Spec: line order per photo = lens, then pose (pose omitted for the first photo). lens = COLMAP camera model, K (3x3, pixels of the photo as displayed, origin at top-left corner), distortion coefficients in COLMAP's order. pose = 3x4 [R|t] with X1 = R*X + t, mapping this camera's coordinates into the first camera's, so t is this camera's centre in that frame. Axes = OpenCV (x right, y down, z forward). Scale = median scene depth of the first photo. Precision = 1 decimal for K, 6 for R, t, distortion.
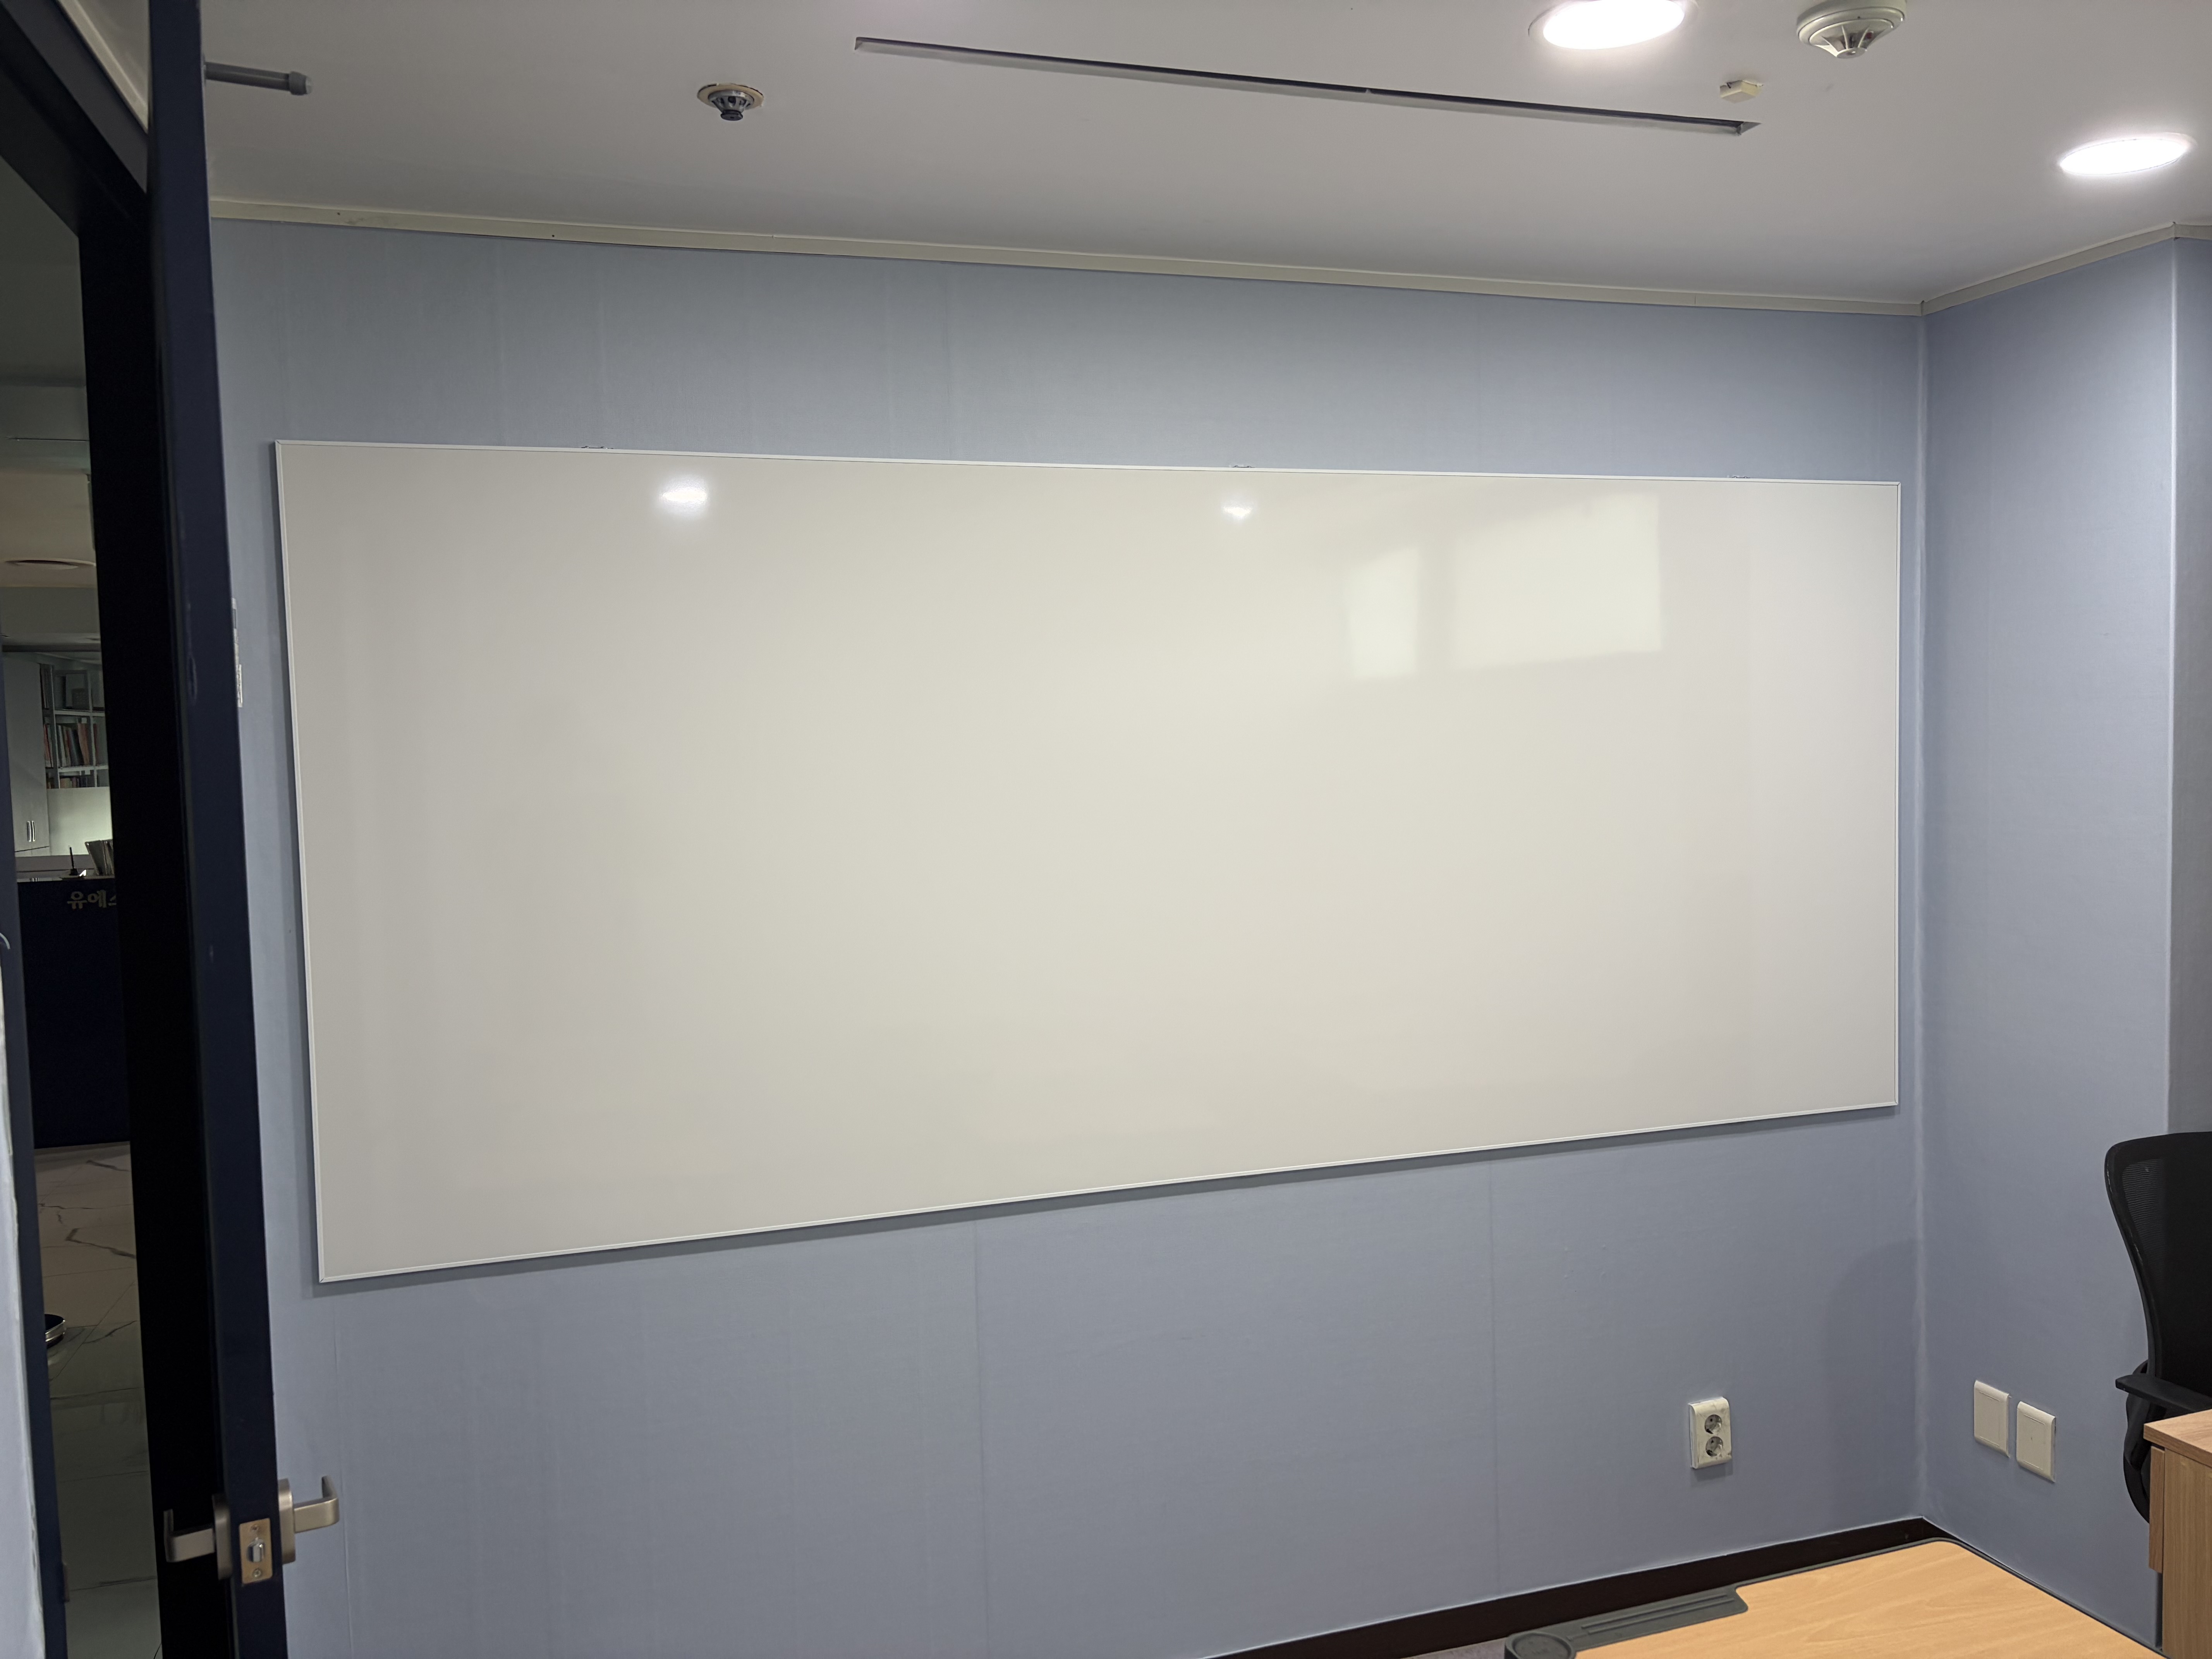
lens RADIAL K [[1645.2, 0, 1057.4], [0, 1645.2, 828.8], [0, 0, 1]] dist [0.023366, -0.016334]
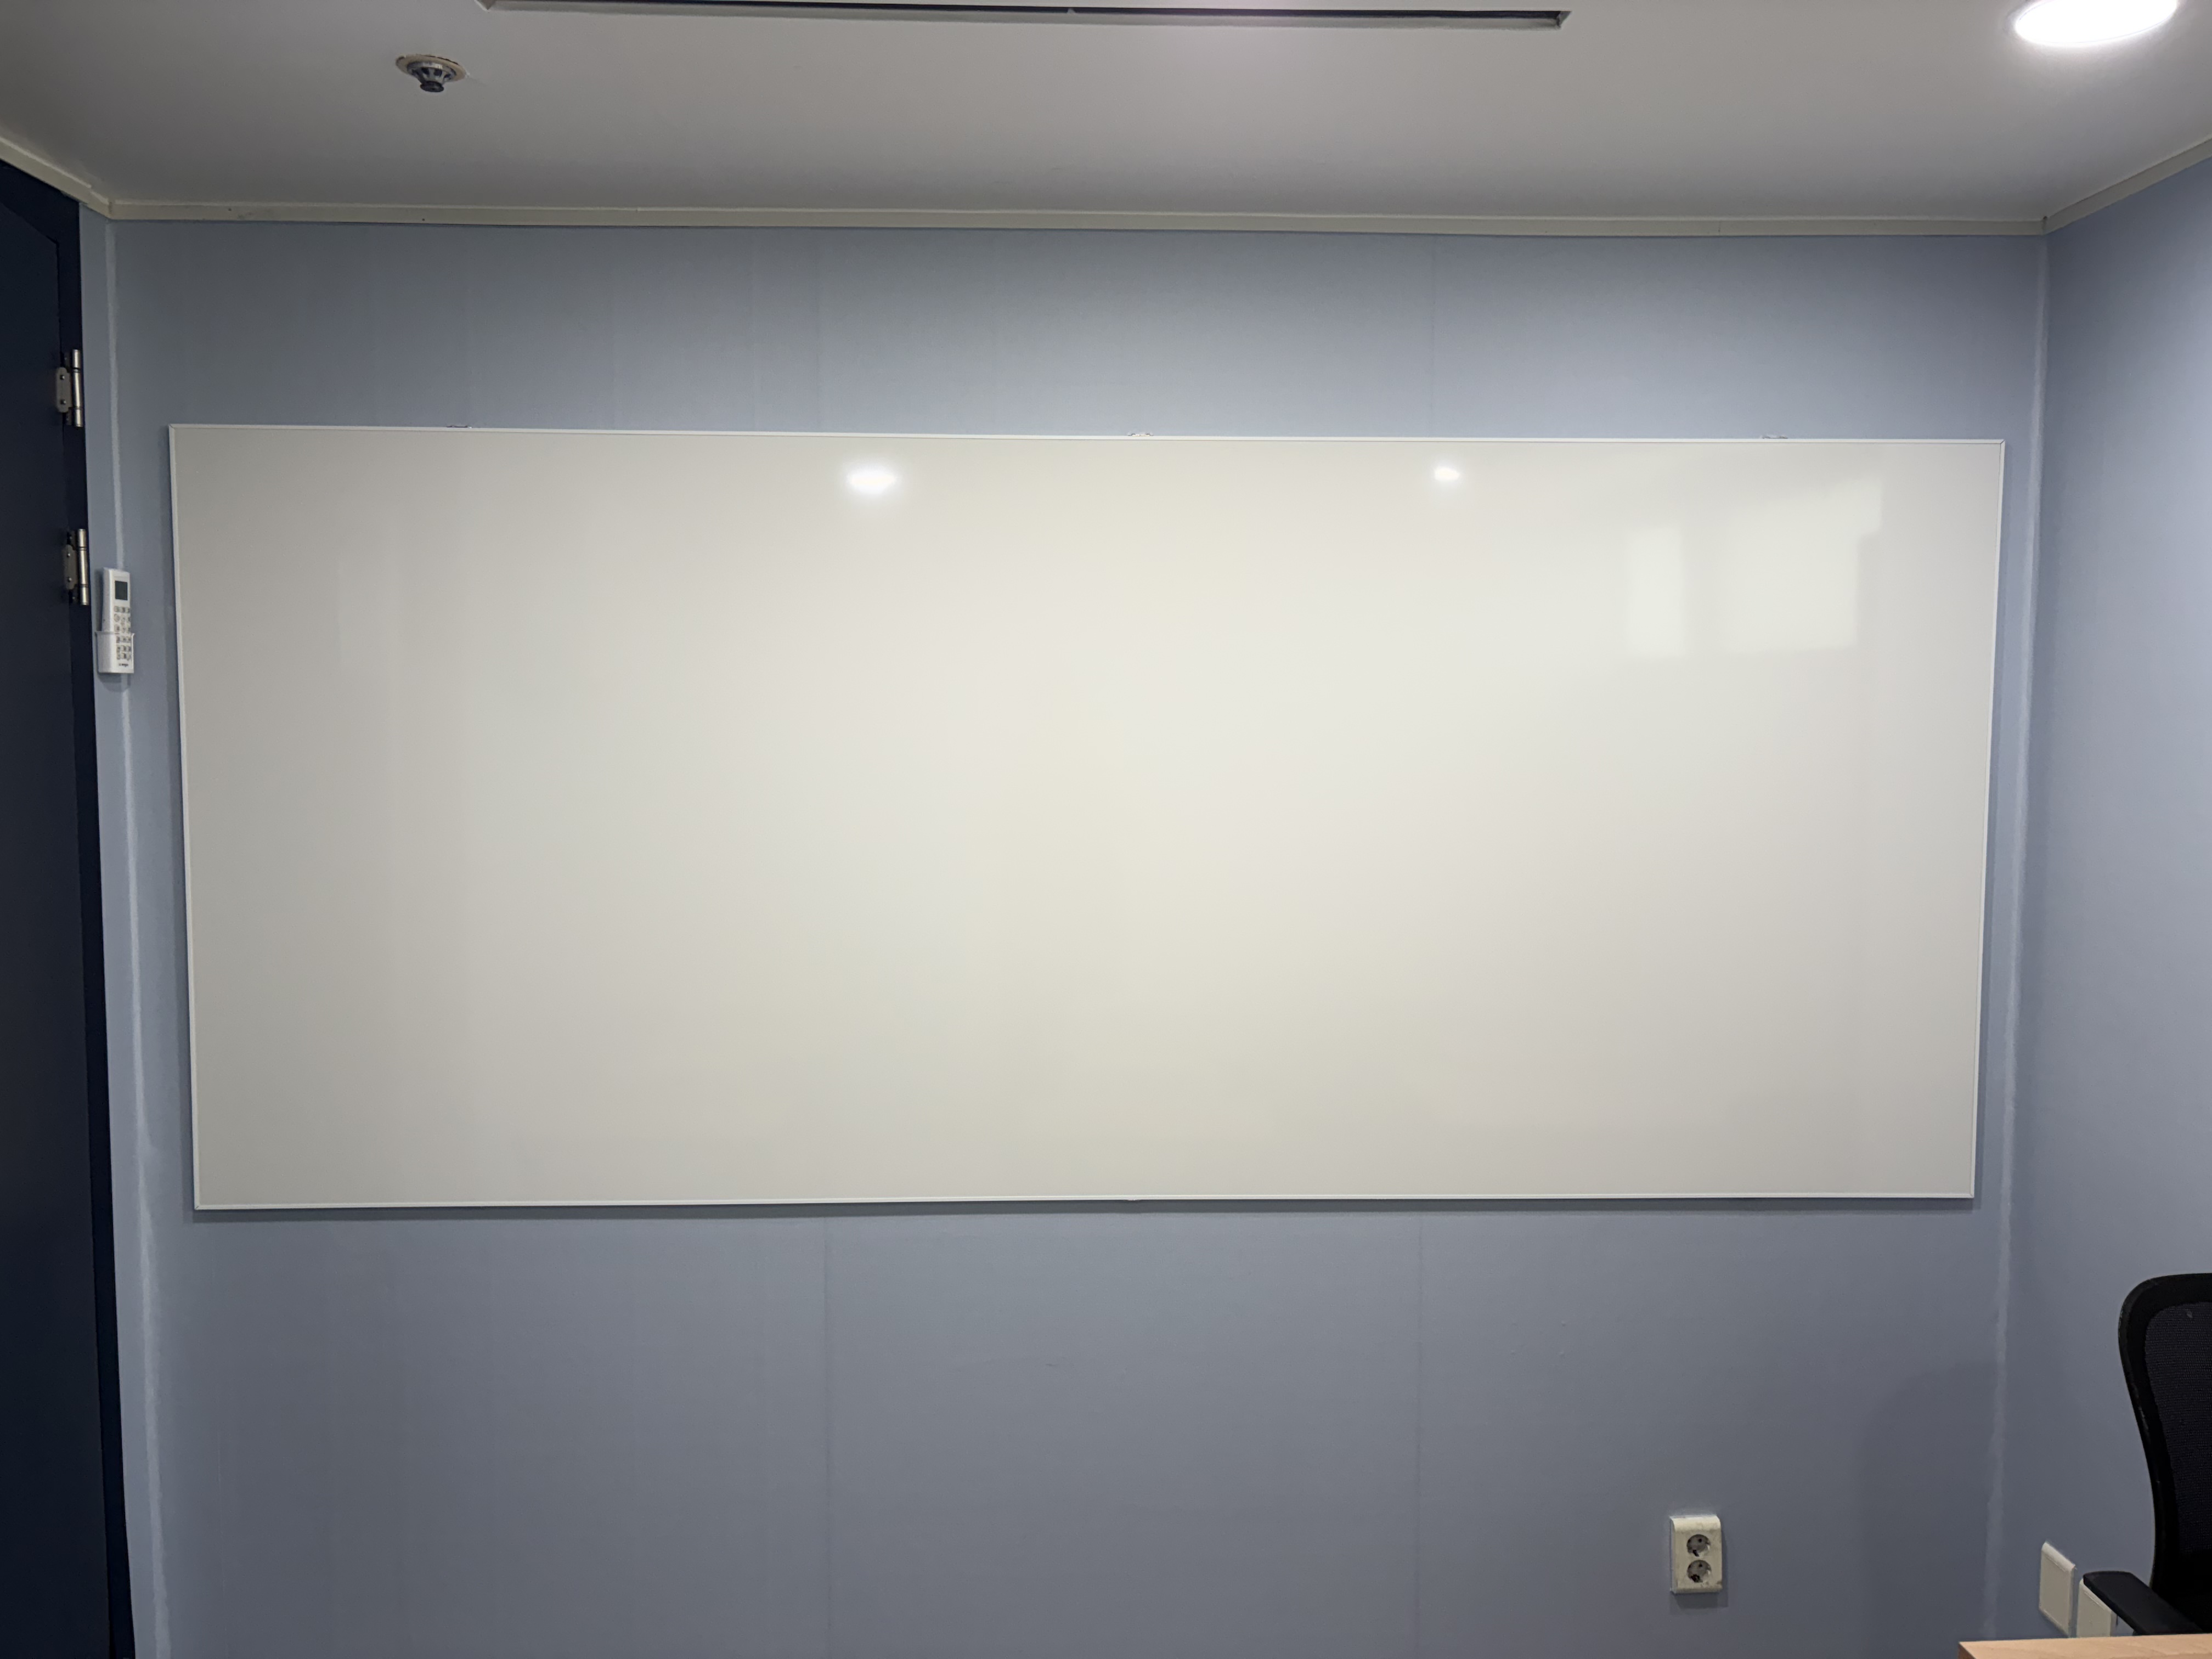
lens RADIAL K [[1645.2, 0, 1092.3], [0, 1645.2, 827.5], [0, 0, 1]] dist [0.023366, -0.016334]
pose [[0.963387, 0.045571, -0.264213, 0.303004], [-0.042584, 0.998948, 0.017027, -0.013127], [0.264711, -0.005152, 0.964314, 0.090820]]
